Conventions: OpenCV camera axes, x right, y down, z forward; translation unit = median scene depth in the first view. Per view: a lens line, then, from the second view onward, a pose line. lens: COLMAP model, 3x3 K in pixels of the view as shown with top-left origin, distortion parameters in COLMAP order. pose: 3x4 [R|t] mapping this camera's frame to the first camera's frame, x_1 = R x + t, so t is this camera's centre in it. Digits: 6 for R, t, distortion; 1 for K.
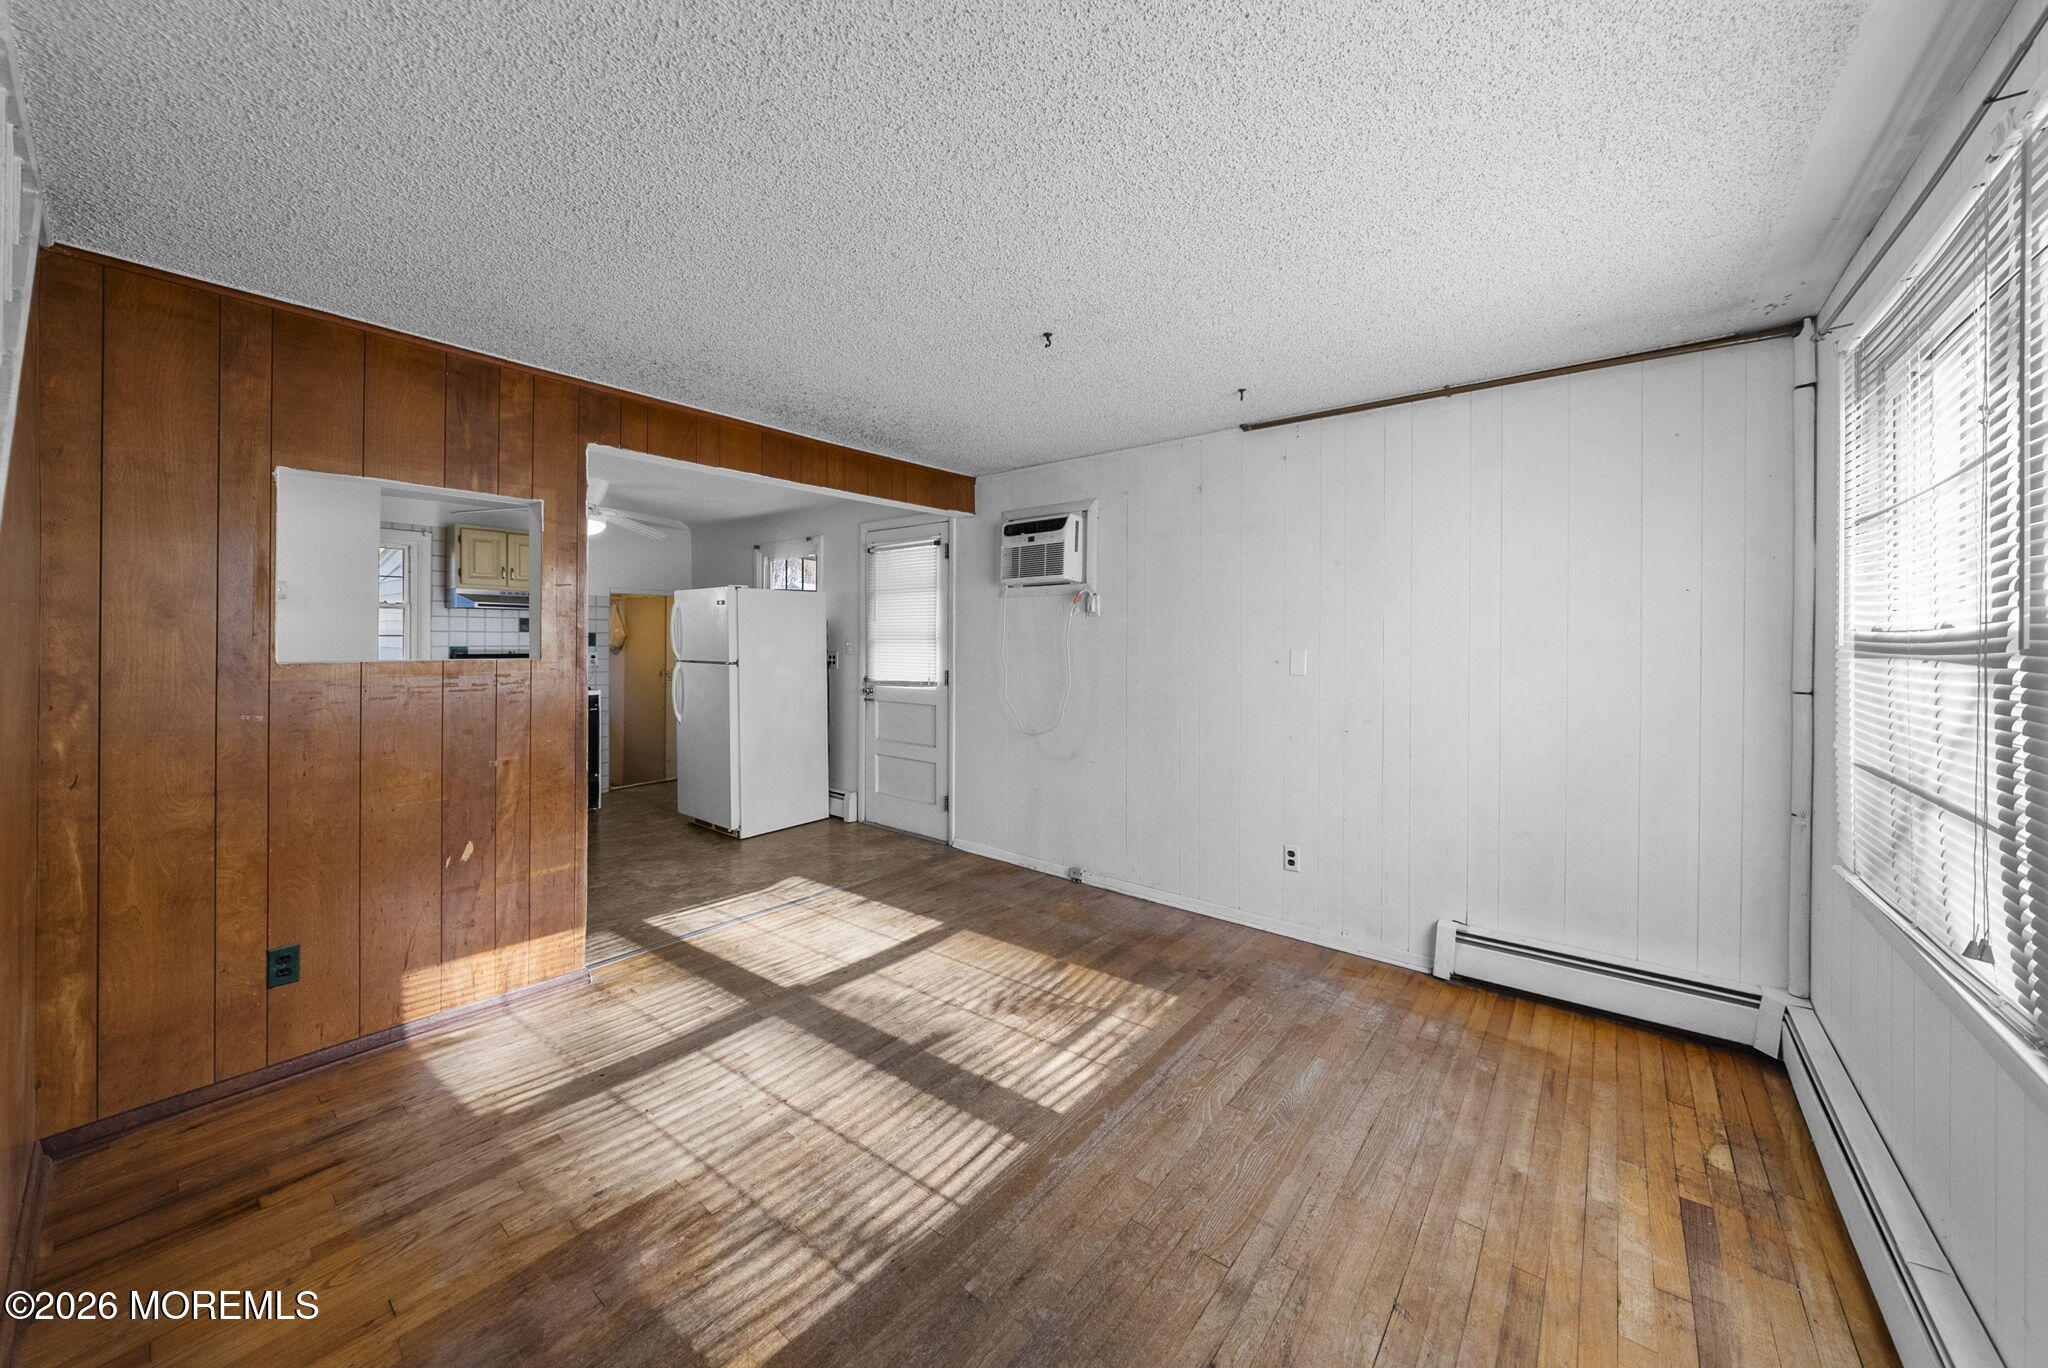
lens RADIAL K [[727.2, 0, 1019.4], [0, 727.2, 646.2], [0, 0, 1]] dist [-0.000701, -0.000103]
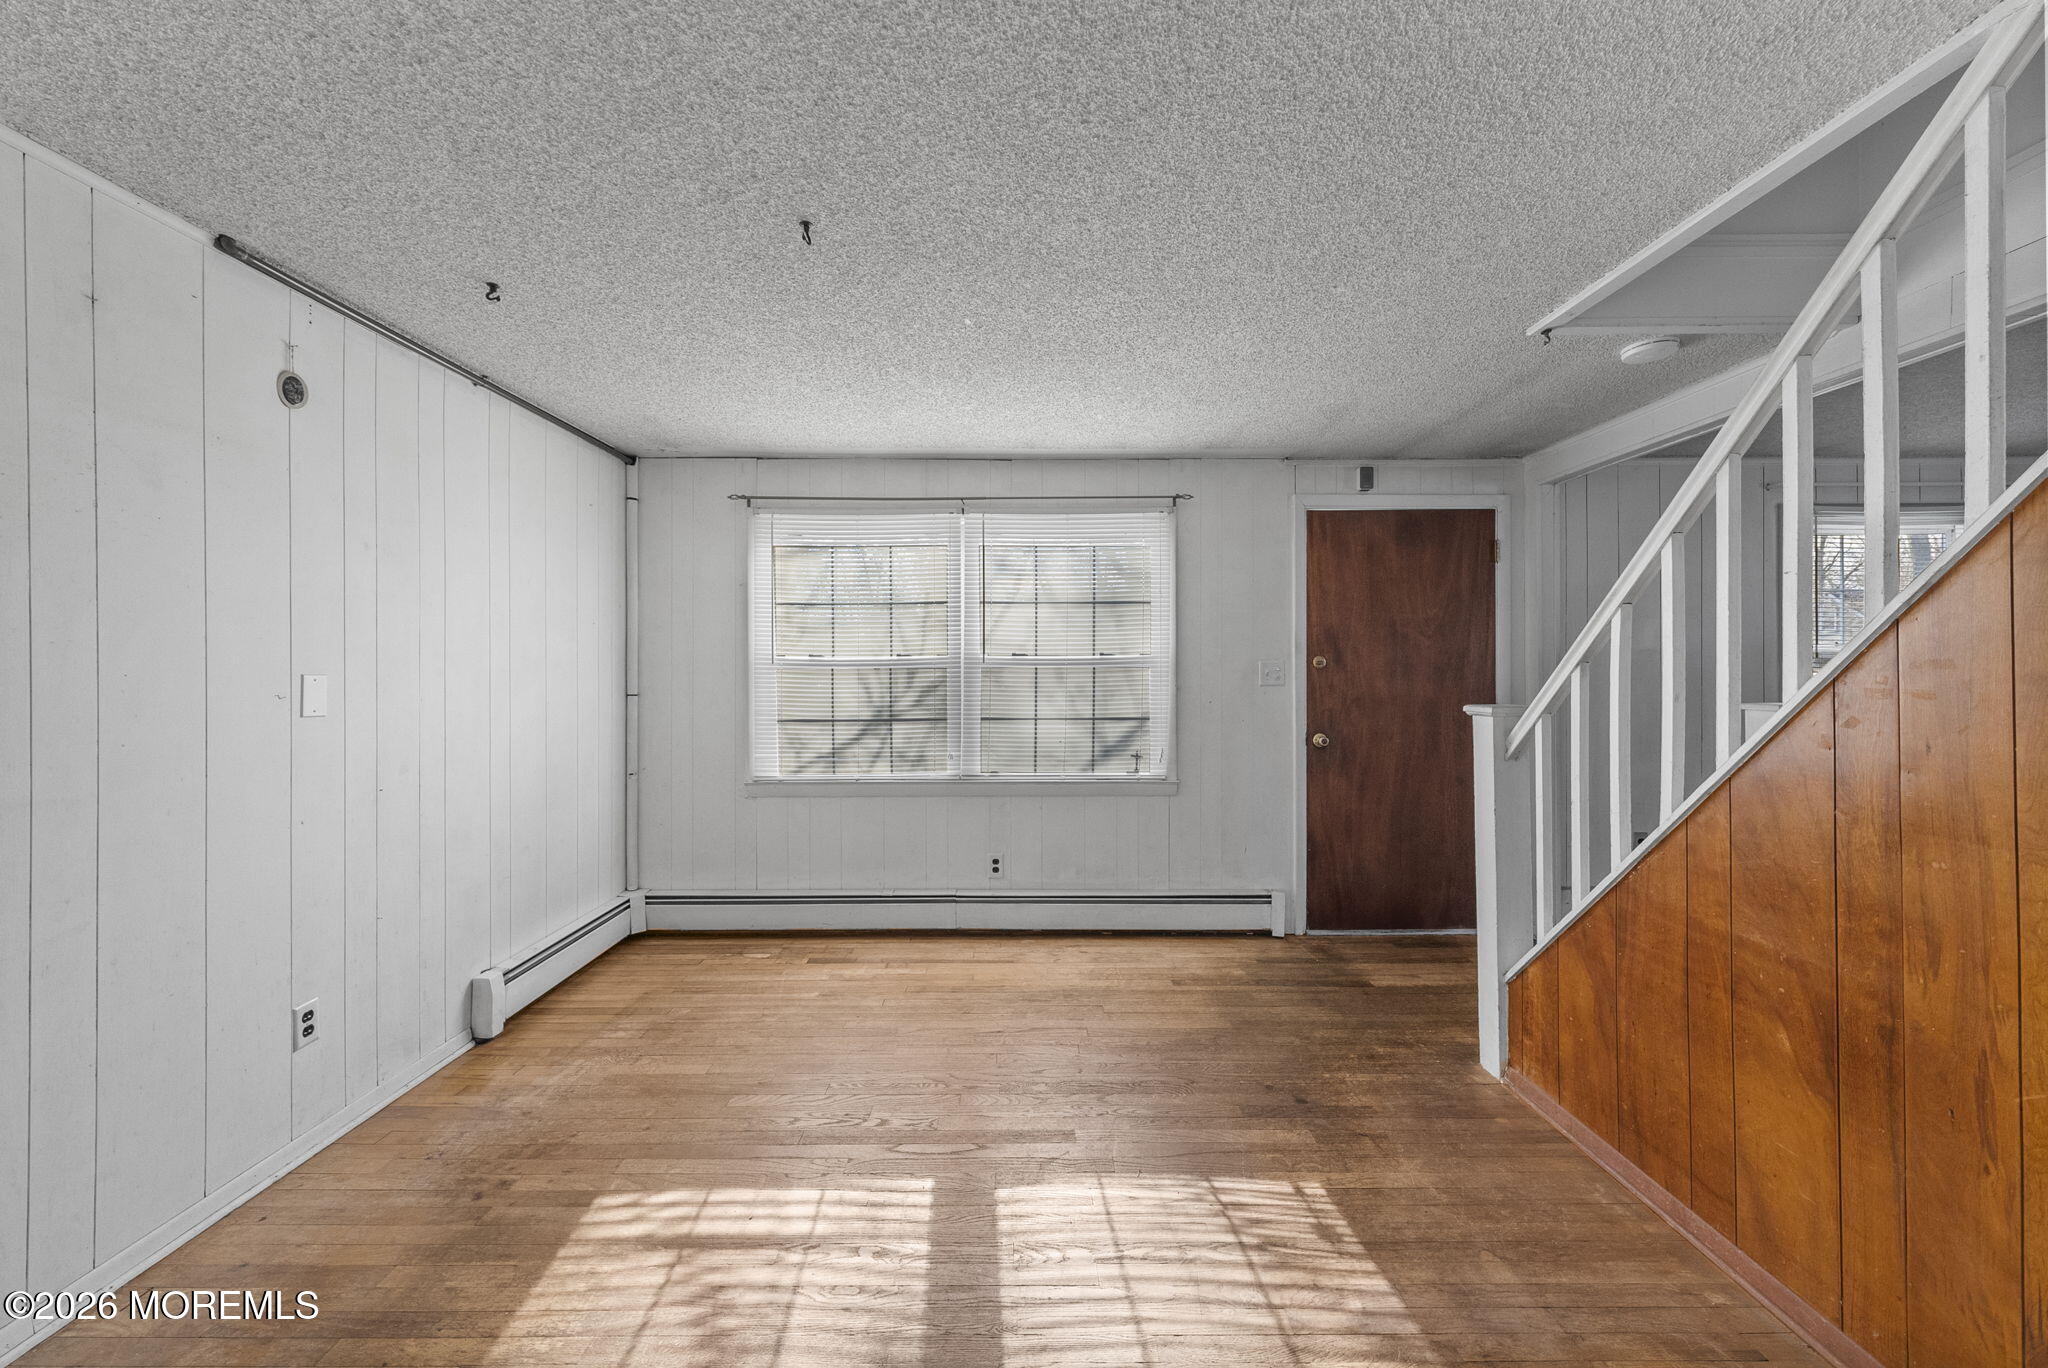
lens RADIAL K [[725.6, 0, 1024.0], [0, 725.6, 684.0], [0, 0, 1]] dist [-0.000188, -0.000162]
pose [[-0.630008, -0.020861, 0.776308, -0.579257], [0.005003, 0.999509, 0.030920, -0.003669], [-0.776572, 0.023364, -0.629595, 1.161229]]
